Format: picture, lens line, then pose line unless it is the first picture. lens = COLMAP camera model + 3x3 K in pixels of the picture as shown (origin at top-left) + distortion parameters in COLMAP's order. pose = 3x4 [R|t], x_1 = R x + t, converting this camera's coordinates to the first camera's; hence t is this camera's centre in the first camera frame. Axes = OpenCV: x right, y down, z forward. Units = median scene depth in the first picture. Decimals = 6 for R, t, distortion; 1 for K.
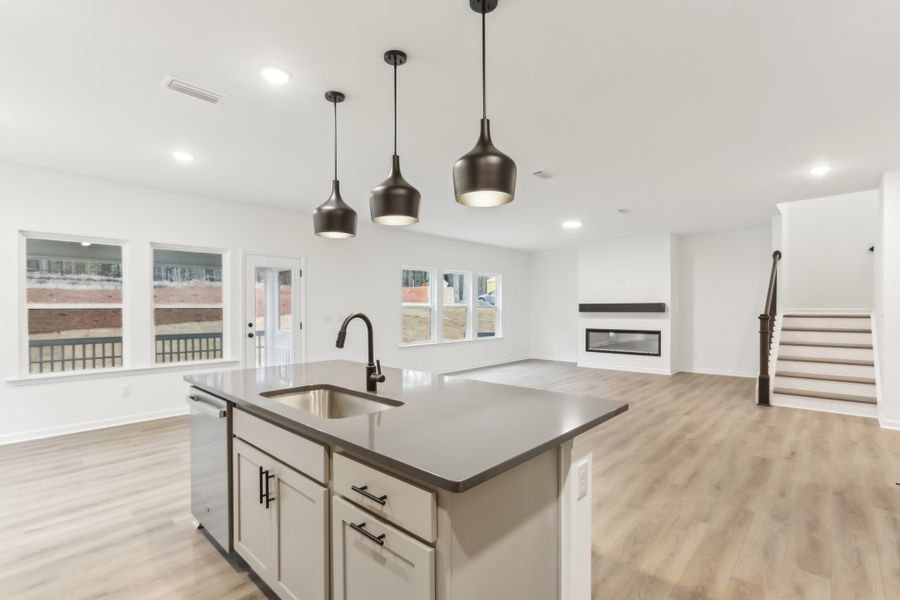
lens RADIAL K [[421.8, 0, 450.6], [0, 421.8, 303.2], [0, 0, 1]] dist [-0.004151, 0.001436]
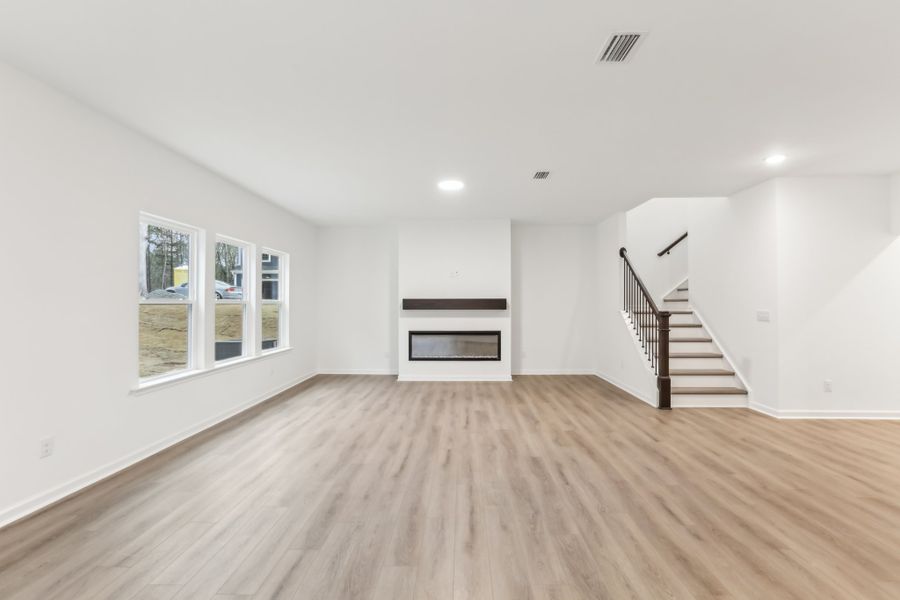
lens RADIAL K [[421.8, 0, 448.0], [0, 421.8, 305.2], [0, 0, 1]] dist [-0.004151, 0.001436]
pose [[0.754529, -0.001625, 0.656265, -0.157417], [-0.007036, 0.999919, 0.010565, 0.004365], [-0.656229, -0.012589, 0.754457, 0.418001]]
